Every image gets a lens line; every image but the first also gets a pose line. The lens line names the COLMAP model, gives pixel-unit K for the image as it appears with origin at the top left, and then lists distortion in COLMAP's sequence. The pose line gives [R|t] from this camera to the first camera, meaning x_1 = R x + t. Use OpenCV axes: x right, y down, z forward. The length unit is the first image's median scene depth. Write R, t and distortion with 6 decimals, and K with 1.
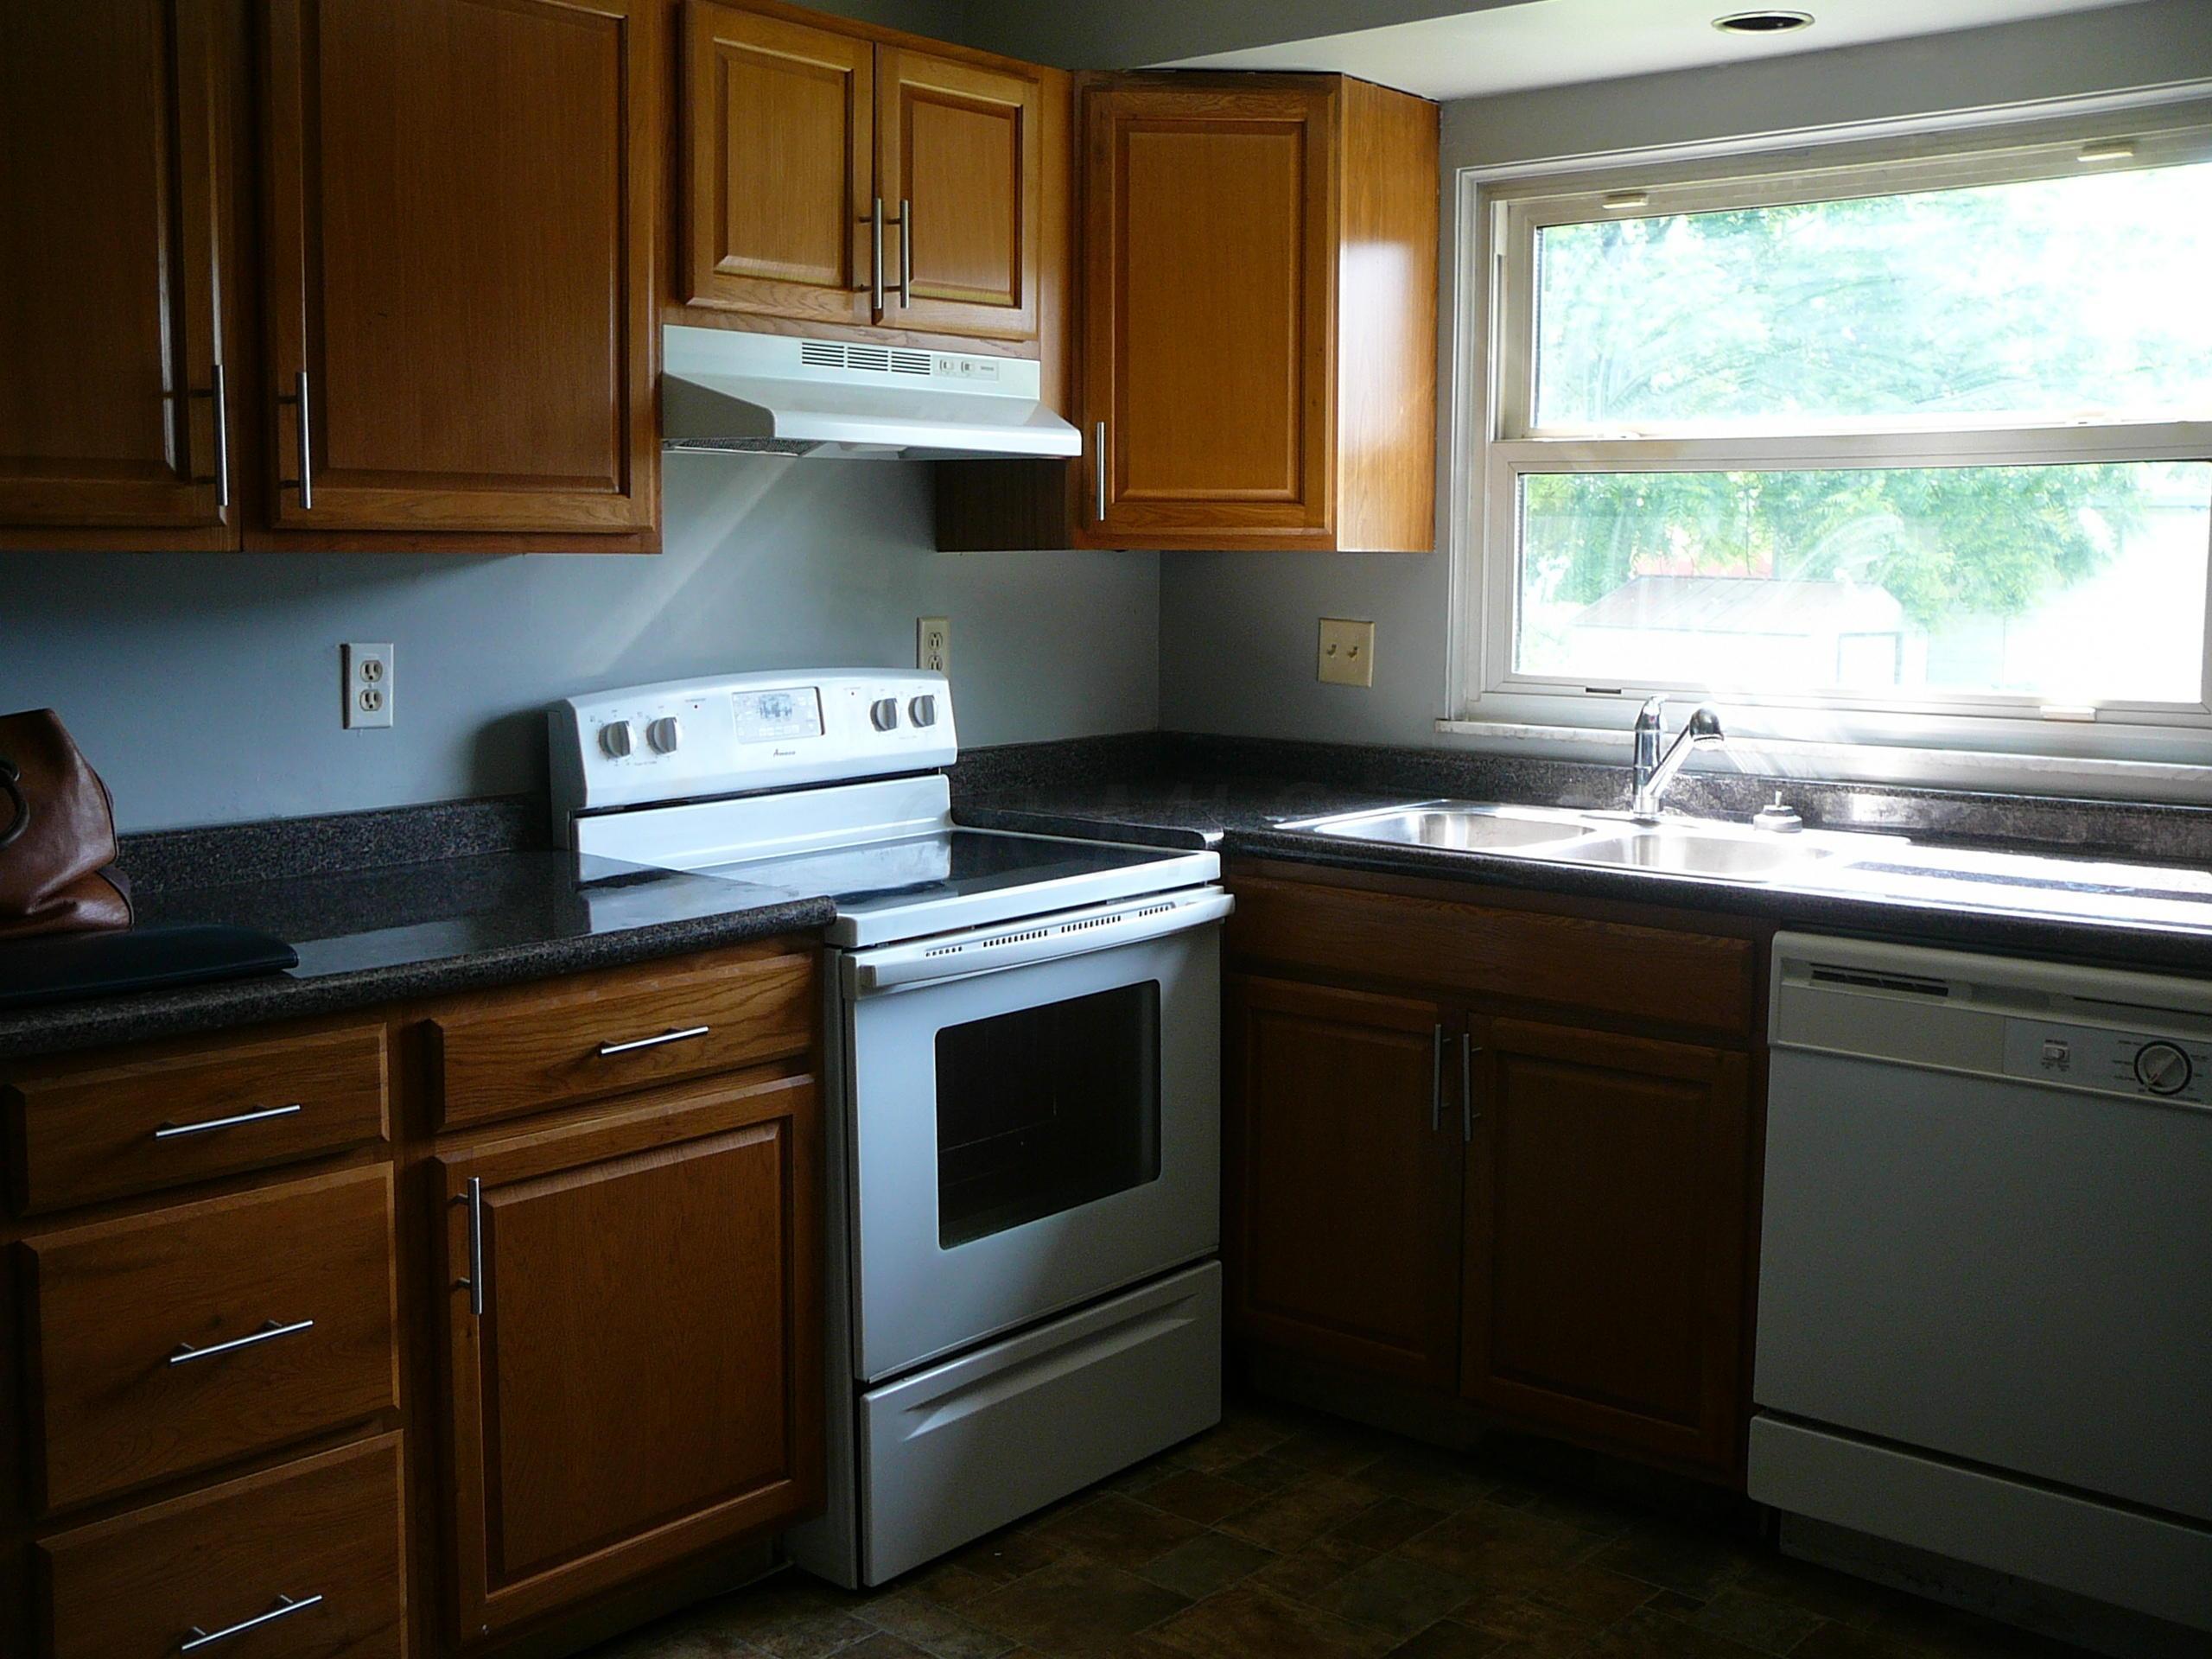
lens RADIAL K [[2249.7, 0, 1100.9], [0, 2249.7, 815.0], [0, 0, 1]] dist [-0.119460, 0.205662]
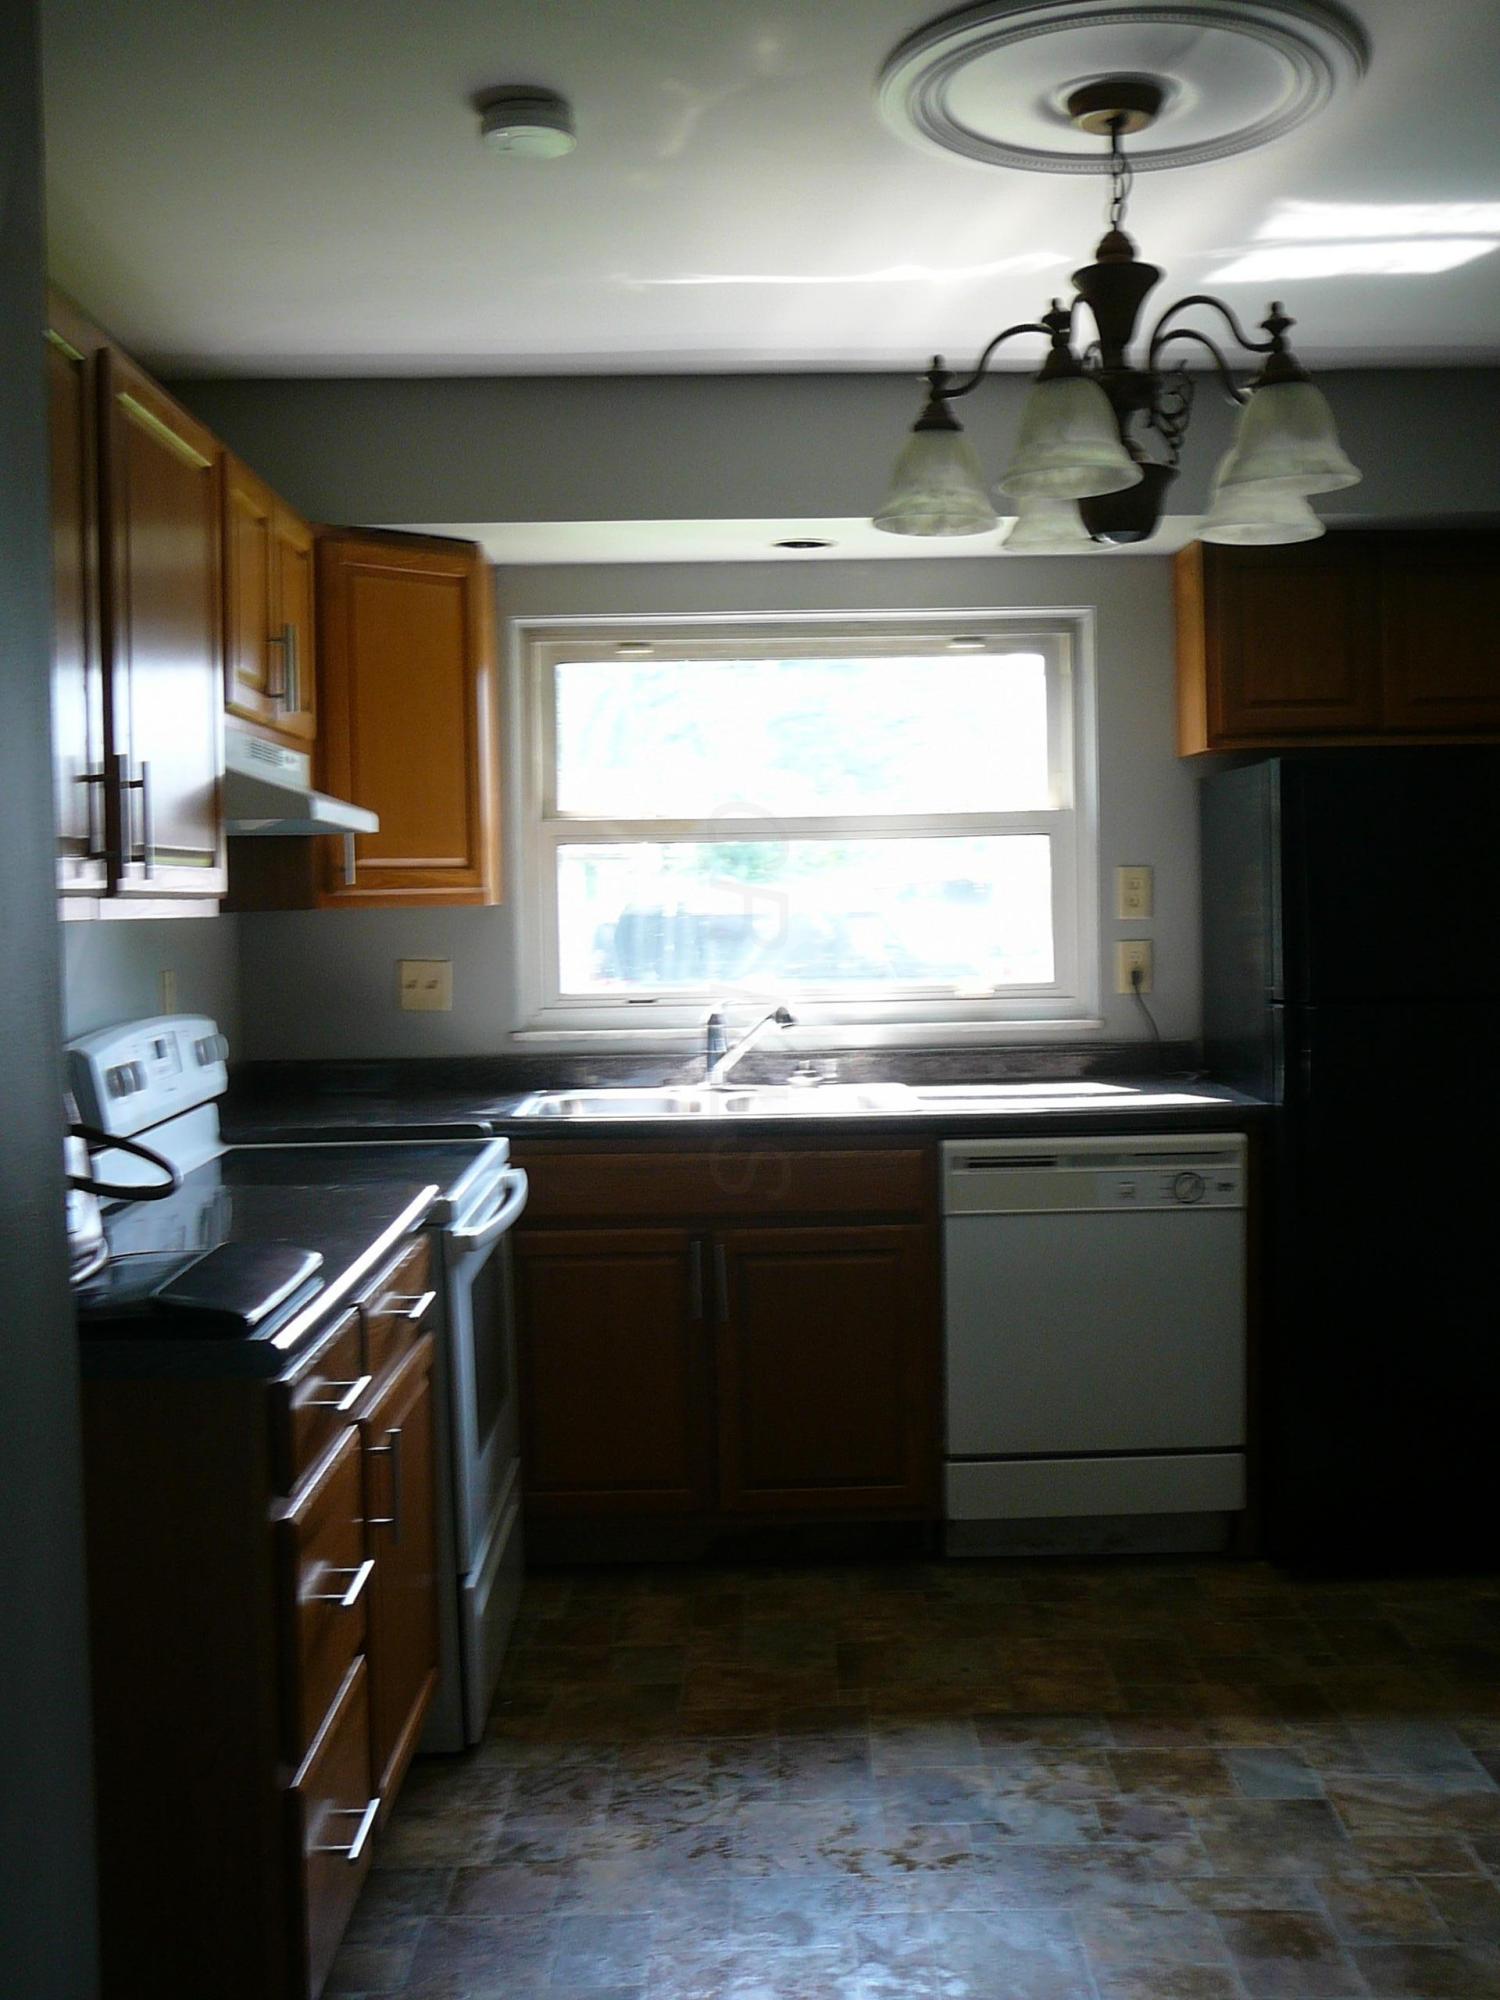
lens RADIAL K [[2023.7, 0, 750.0], [0, 2023.7, 1000.0], [0, 0, 1]] dist [-0.125000, 0.236297]
pose [[0.751042, -0.052757, 0.658144, -0.645762], [0.099746, 0.994428, -0.034111, -0.009021], [-0.652677, 0.091266, 0.752119, 0.028591]]
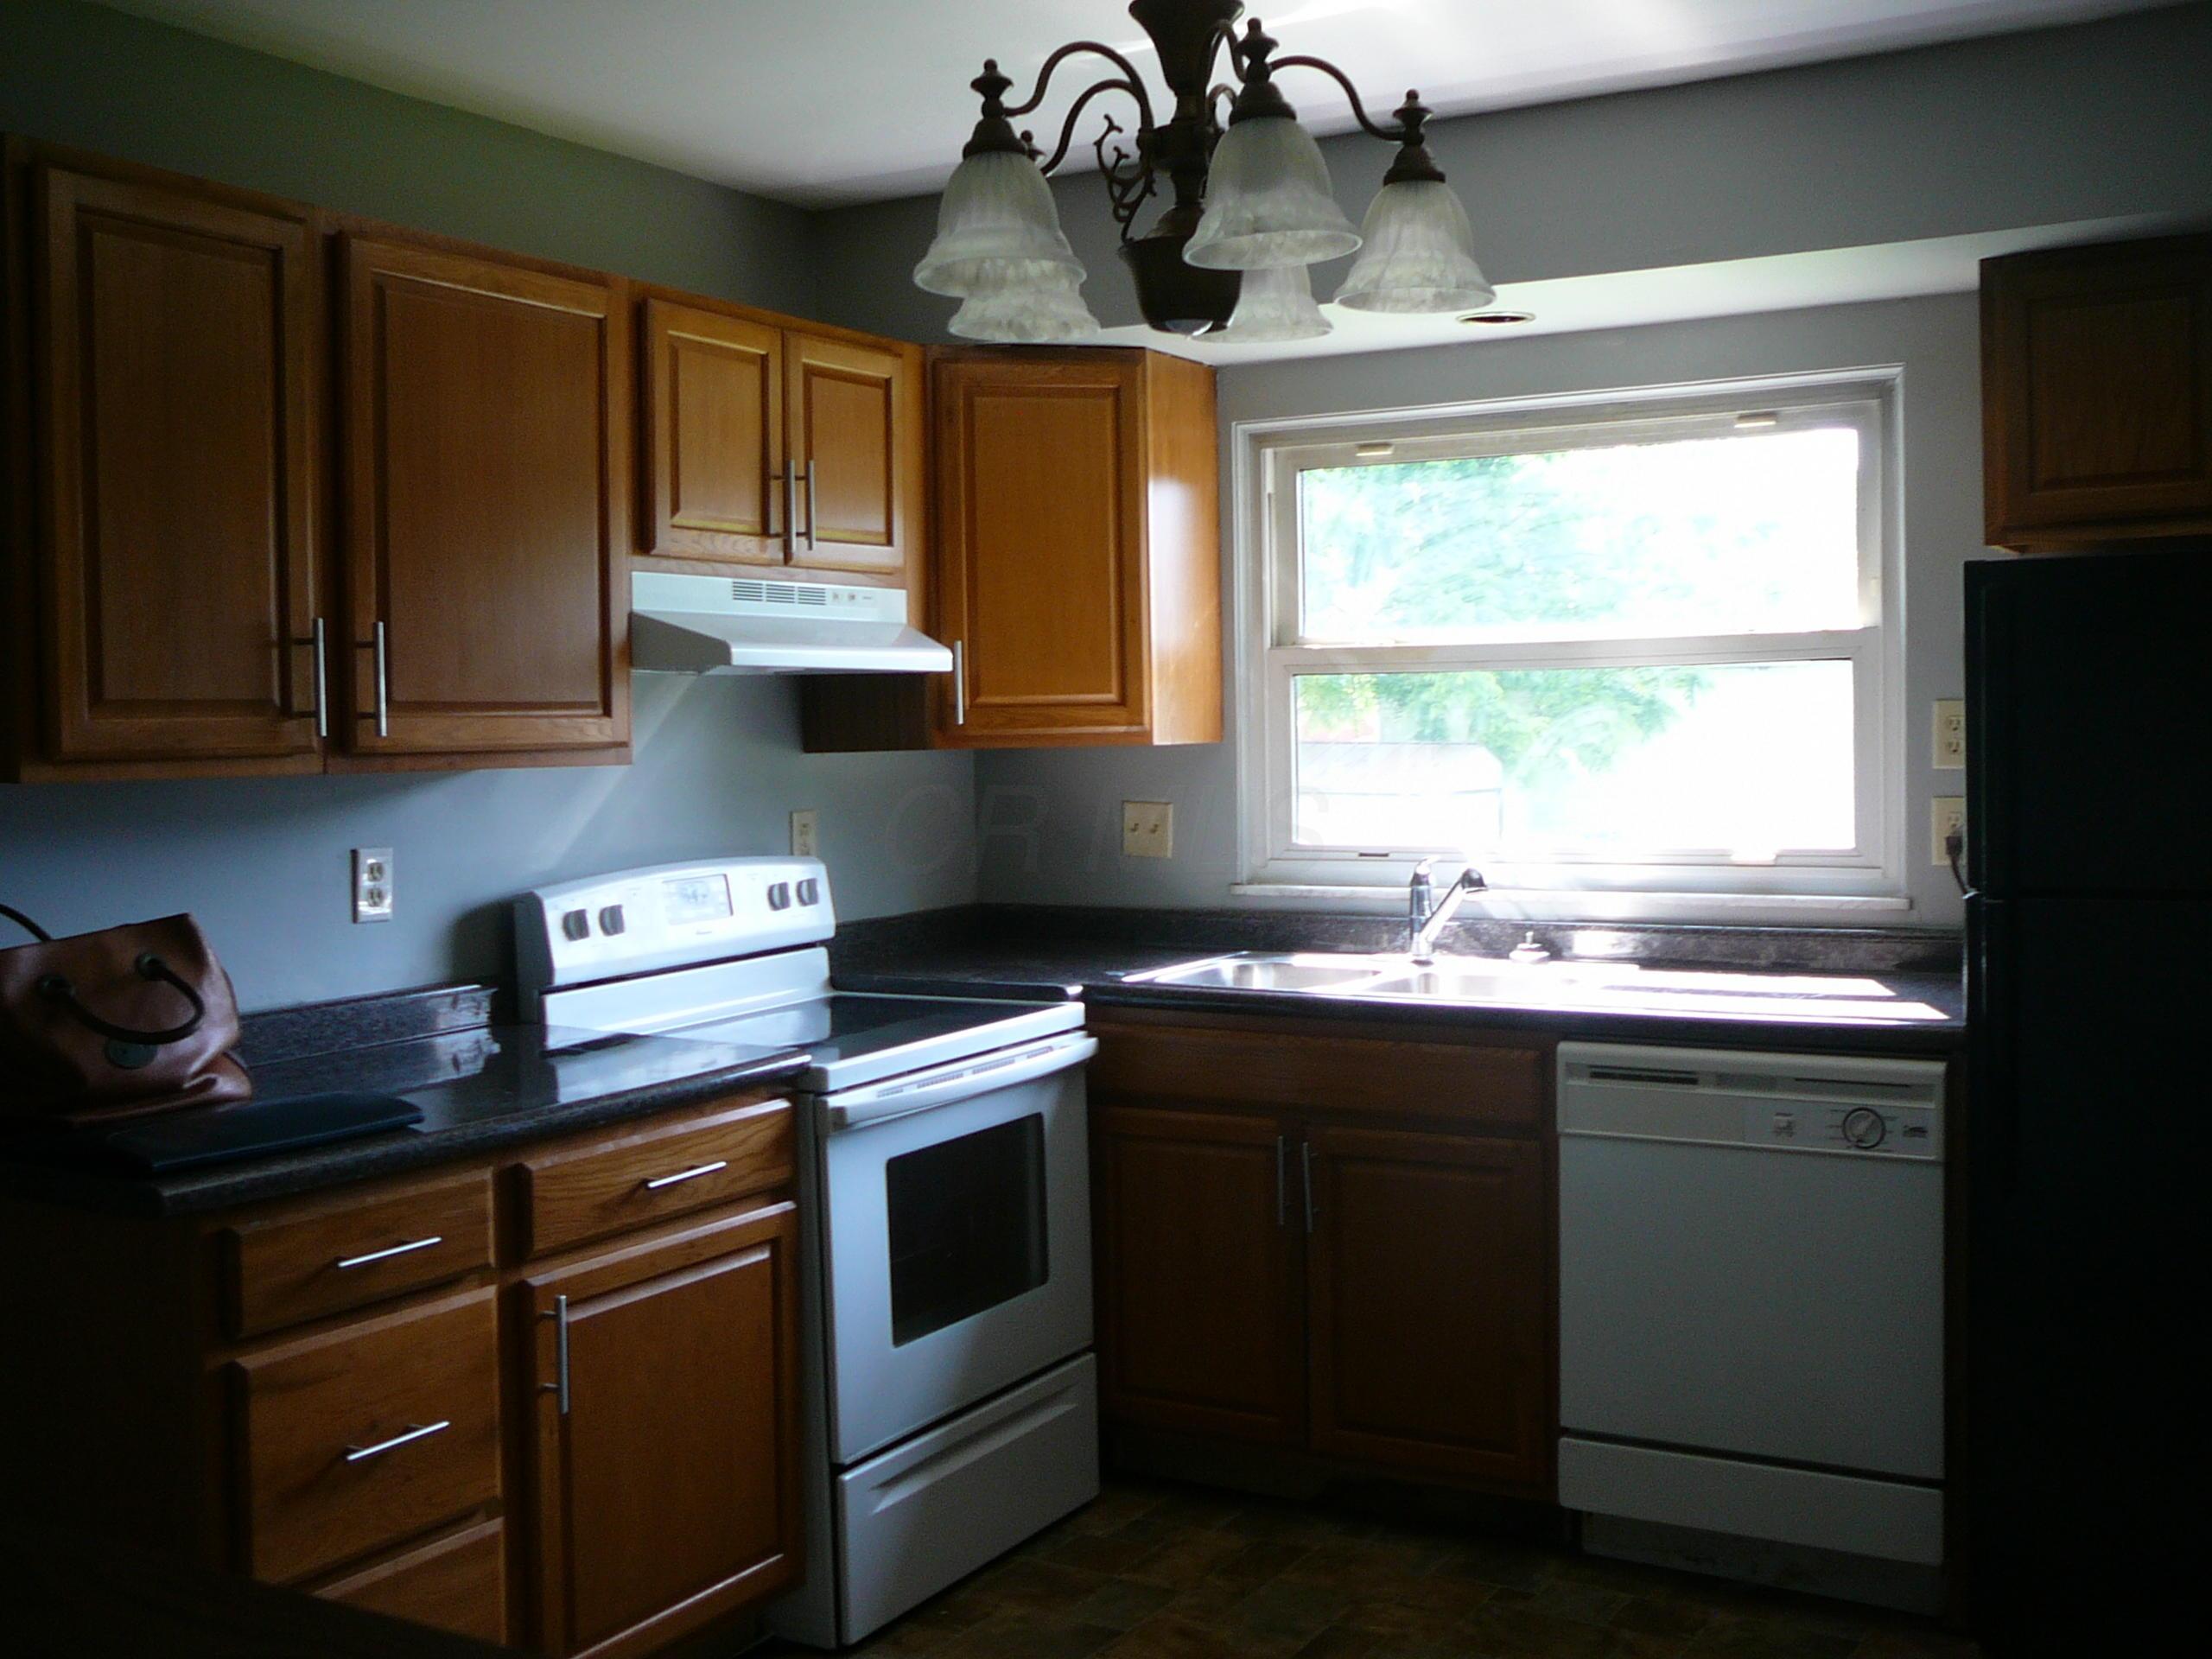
lens RADIAL K [[2238.2, 0, 1110.9], [0, 2238.2, 811.6], [0, 0, 1]] dist [-0.125000, 0.236297]
pose [[0.983117, -0.028778, 0.180700, -0.152862], [0.042781, 0.996334, -0.074080, 0.004575], [-0.177905, 0.080560, 0.980745, -0.175825]]
